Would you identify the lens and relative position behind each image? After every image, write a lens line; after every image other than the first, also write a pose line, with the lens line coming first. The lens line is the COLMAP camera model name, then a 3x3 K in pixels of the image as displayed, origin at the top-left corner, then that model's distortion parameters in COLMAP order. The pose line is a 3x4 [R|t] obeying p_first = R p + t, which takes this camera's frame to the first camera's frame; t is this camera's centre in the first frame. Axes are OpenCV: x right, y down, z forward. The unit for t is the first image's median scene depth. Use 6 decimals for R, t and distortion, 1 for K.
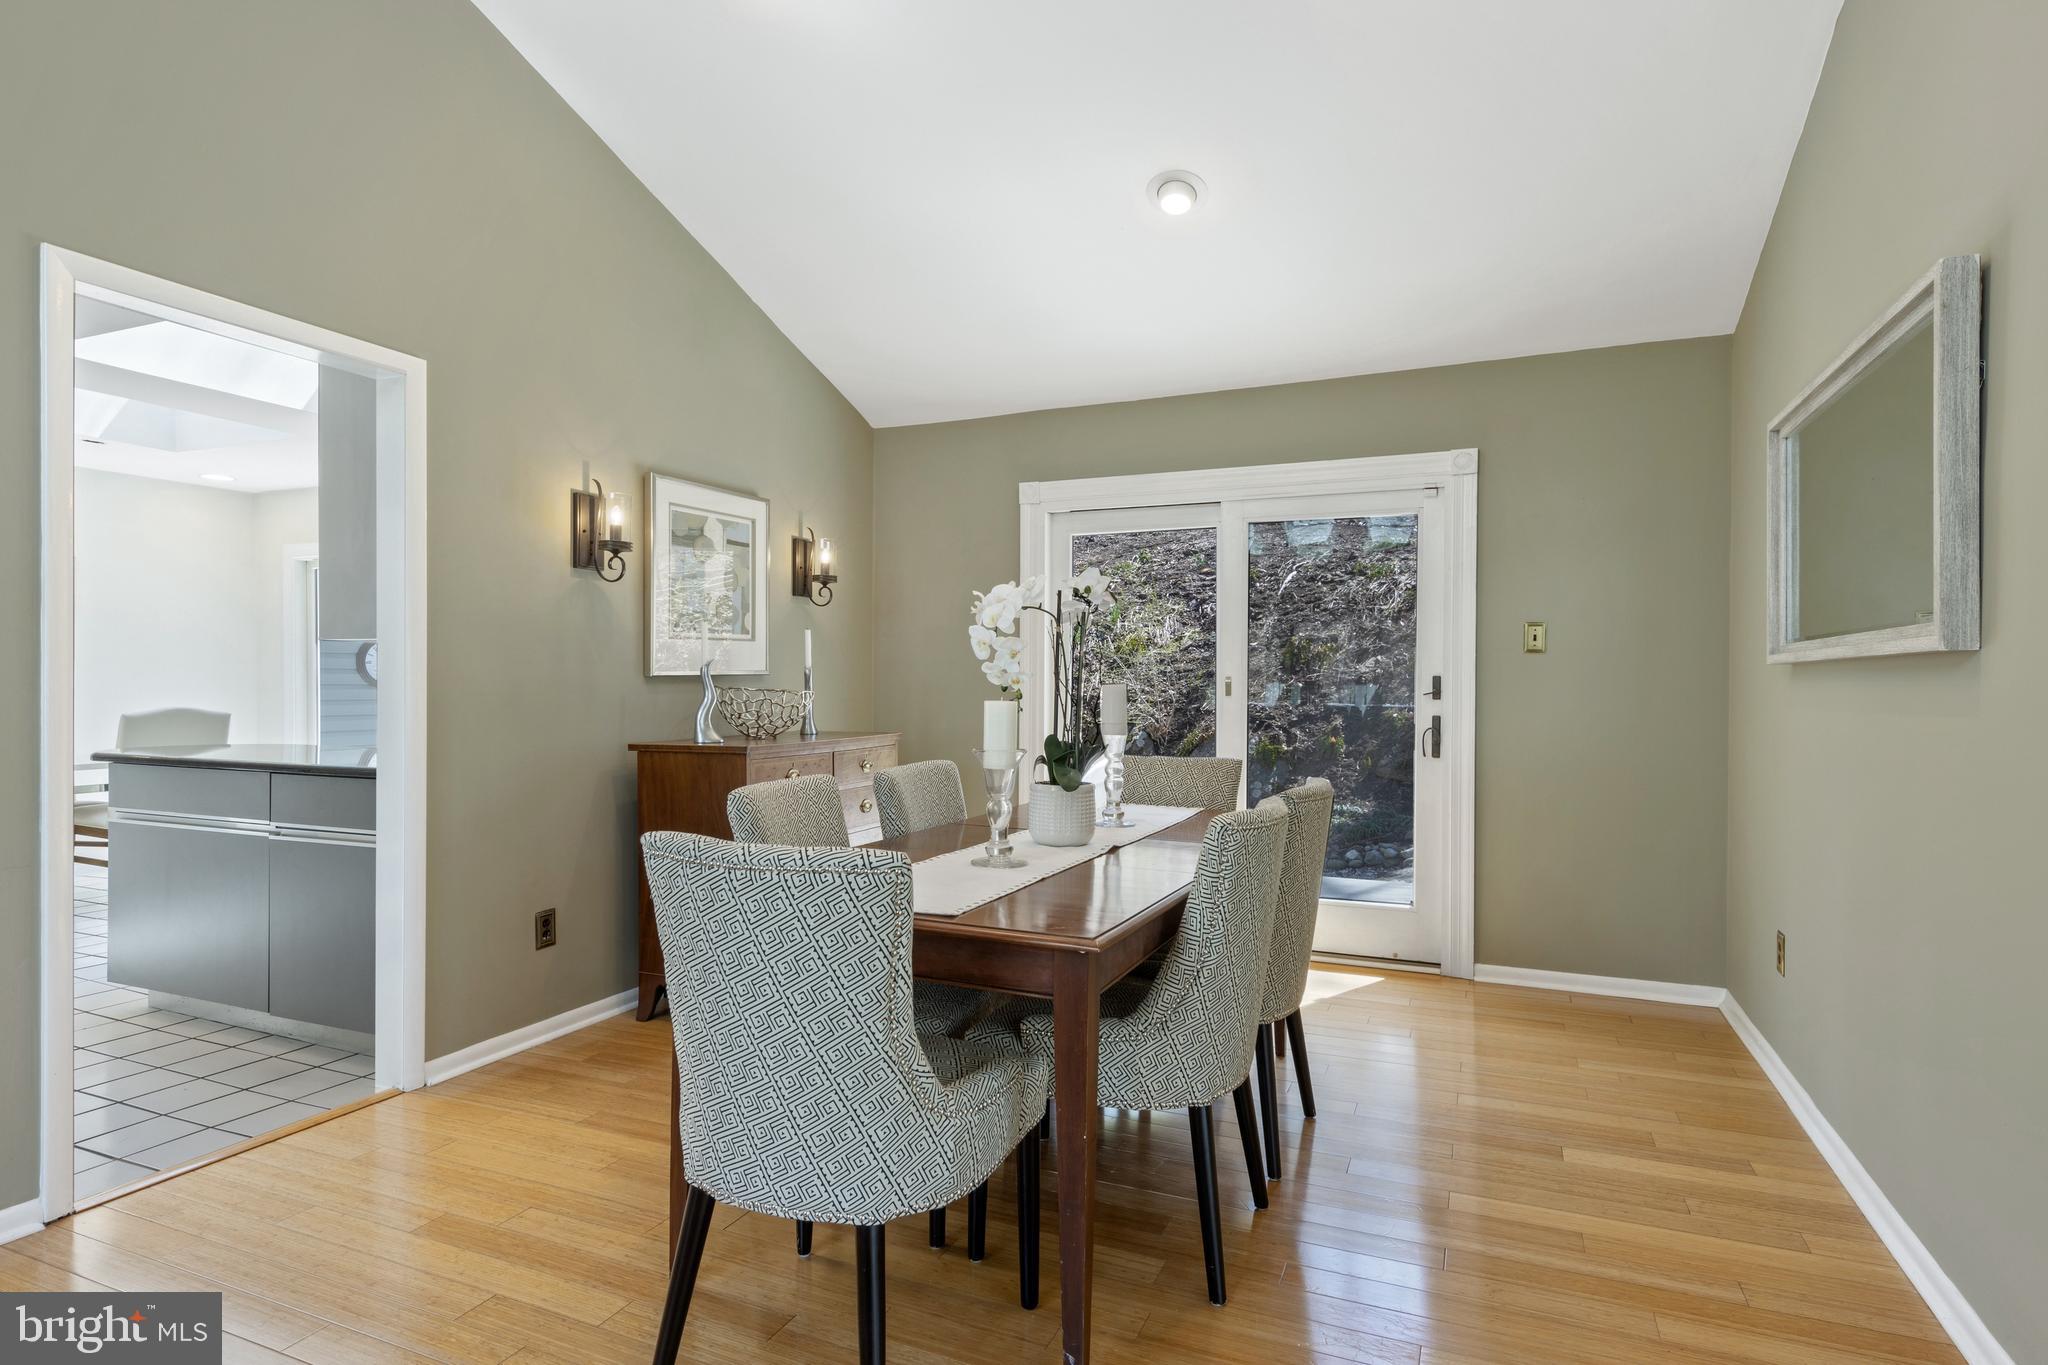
lens RADIAL K [[1038.4, 0, 1016.9], [0, 1038.4, 681.3], [0, 0, 1]] dist [0.010765, -0.003811]
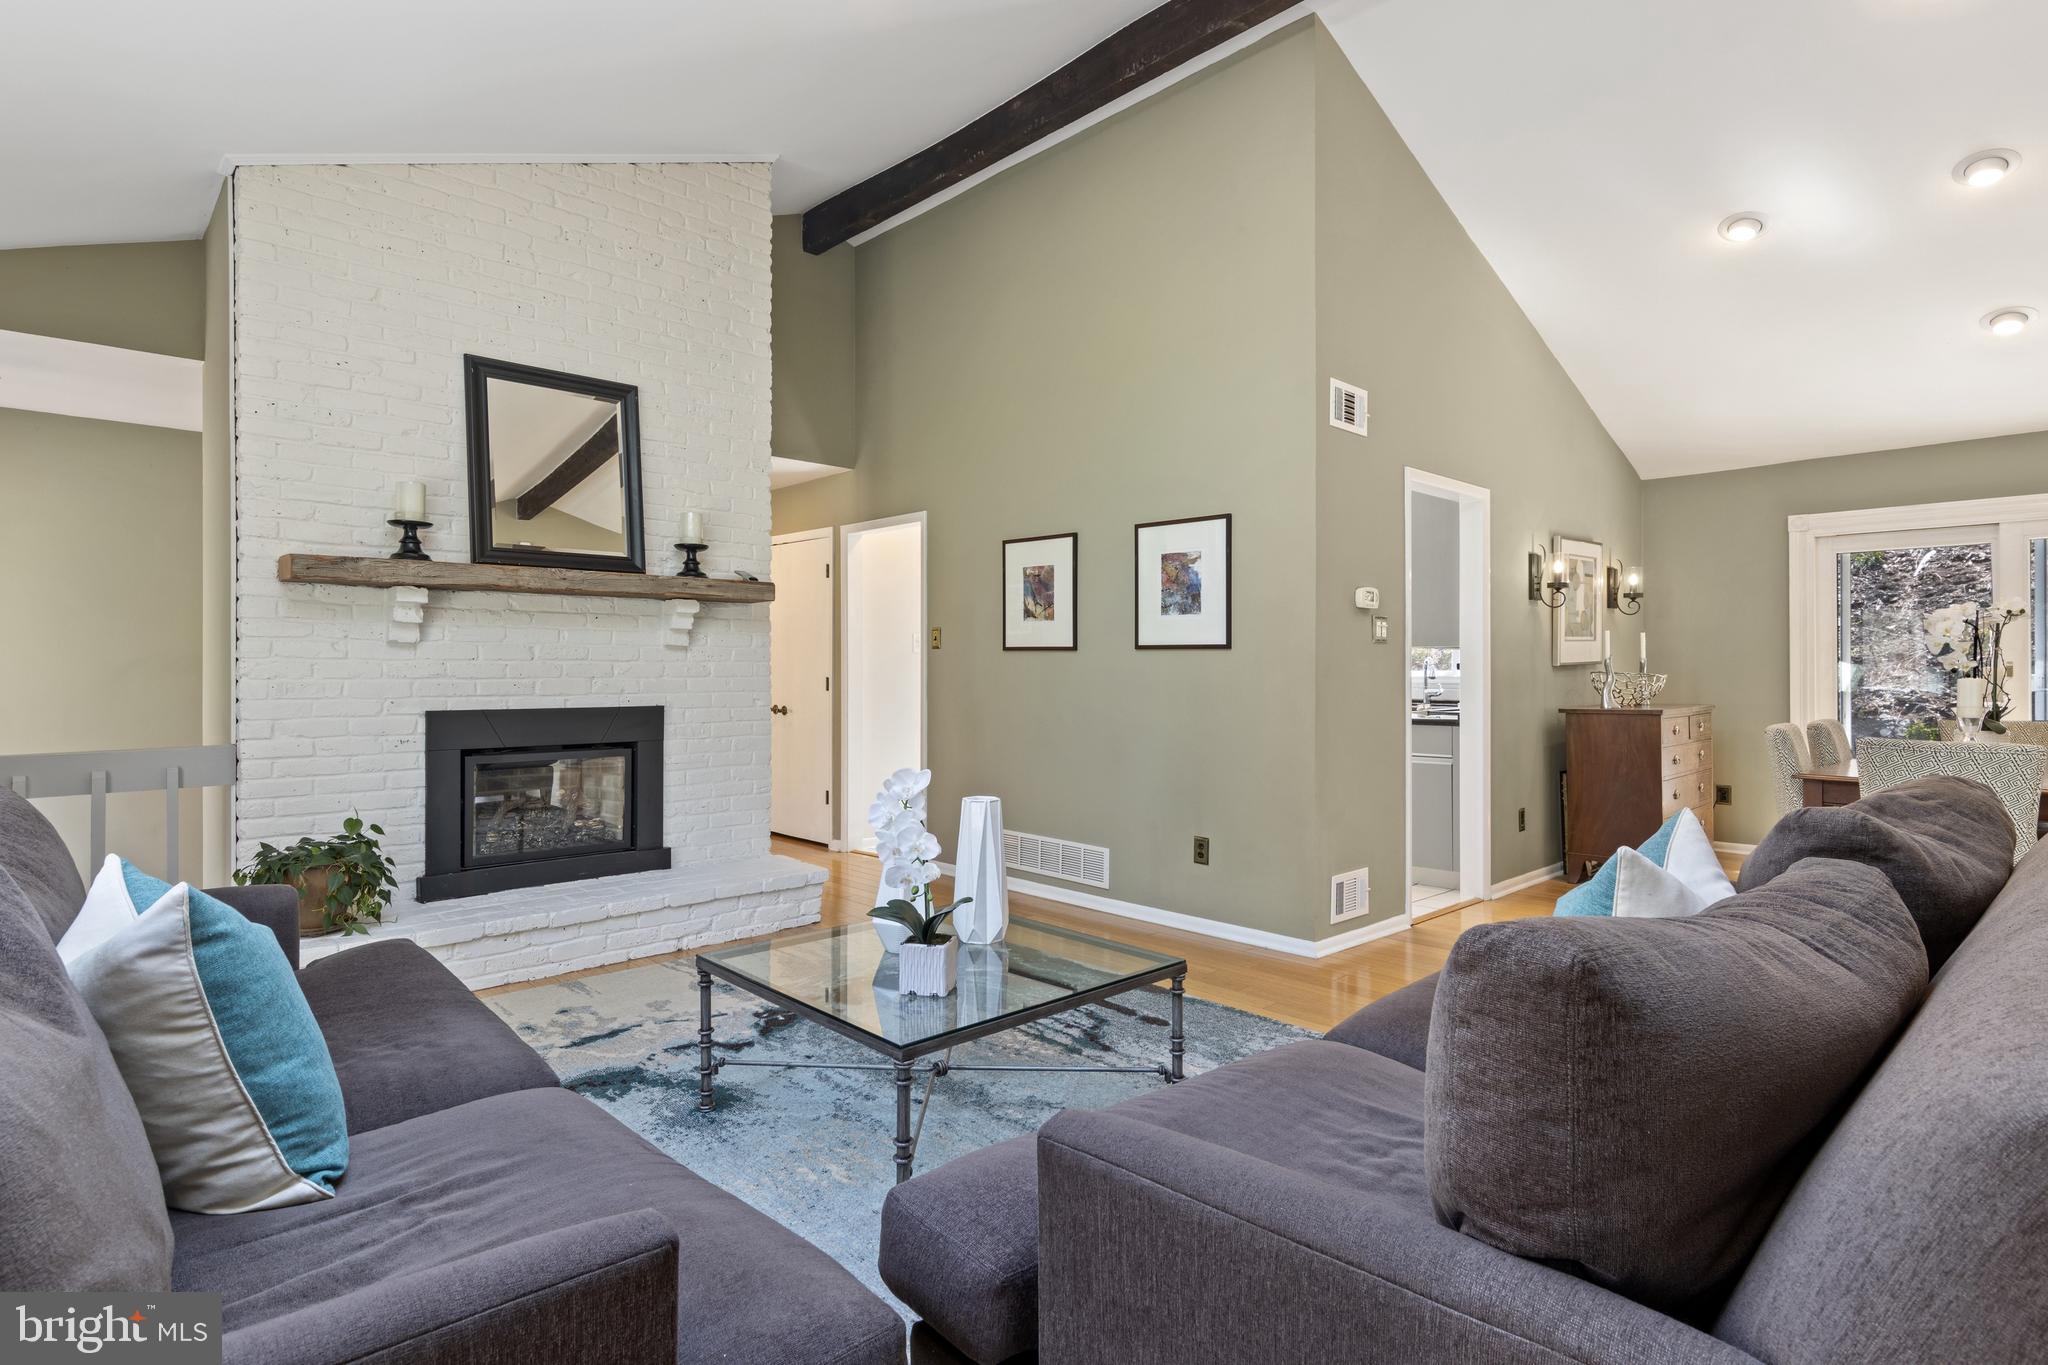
lens RADIAL K [[1038.4, 0, 1020.9], [0, 1038.4, 671.1], [0, 0, 1]] dist [0.010765, -0.003811]
pose [[0.924567, -0.015193, -0.380717, -0.414618], [0.013986, 0.999885, -0.005938, 0.000650], [0.380763, 0.000165, 0.924673, -0.622325]]
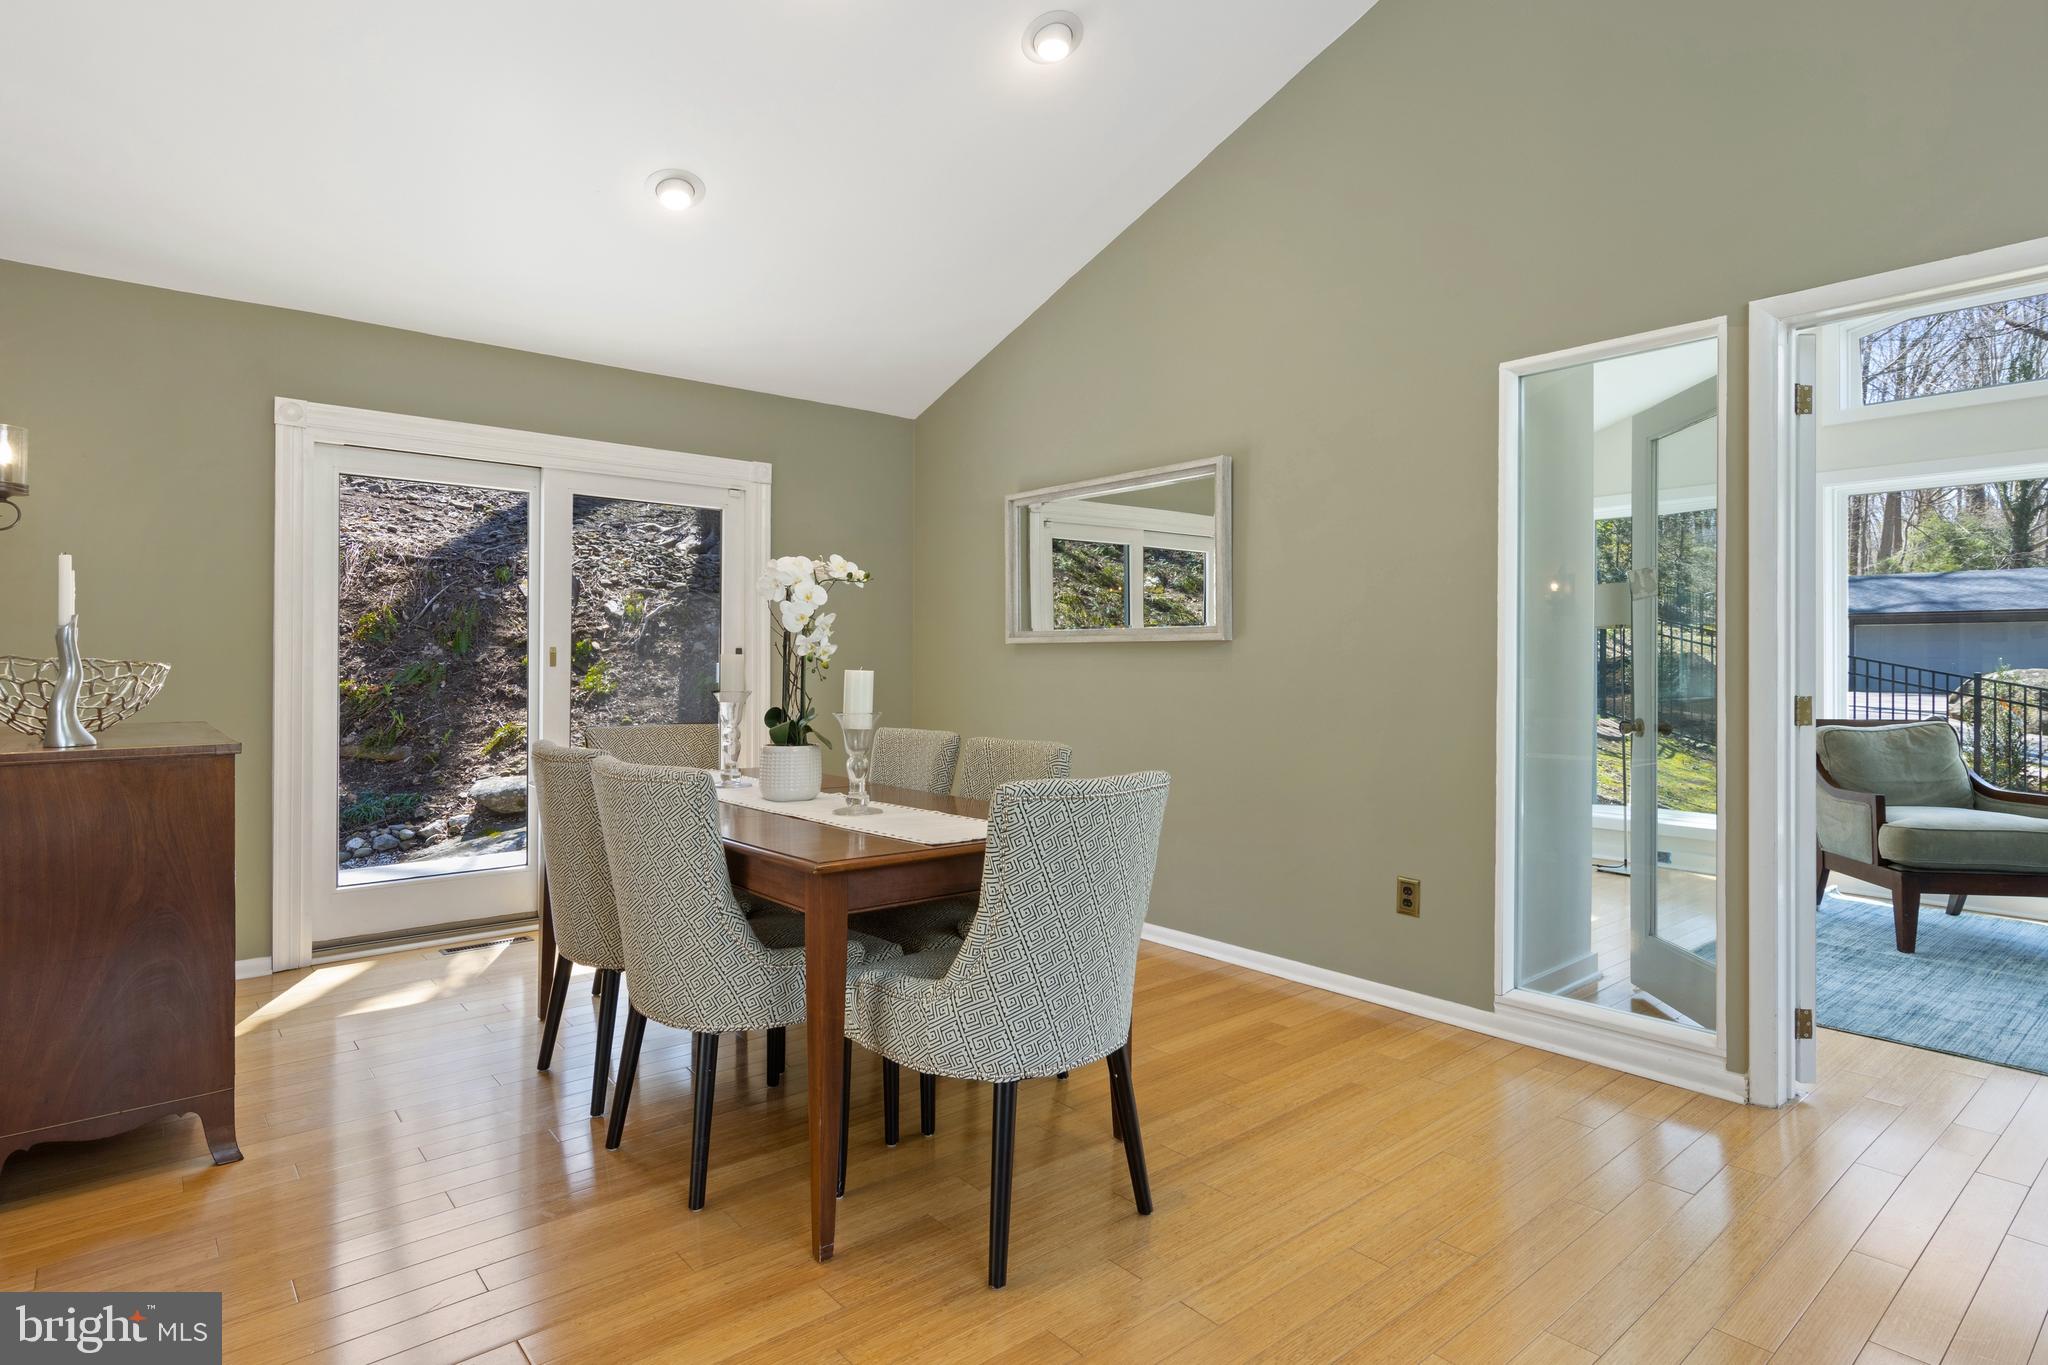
lens RADIAL K [[1080.9, 0, 1033.4], [0, 1080.9, 678.7], [0, 0, 1]] dist [-0.004551, 0.000406]
pose [[0.431452, -0.019254, 0.901930, -0.509389], [-0.004434, 0.999715, 0.023462, -0.000011], [-0.902125, -0.014122, 0.431244, 0.138930]]
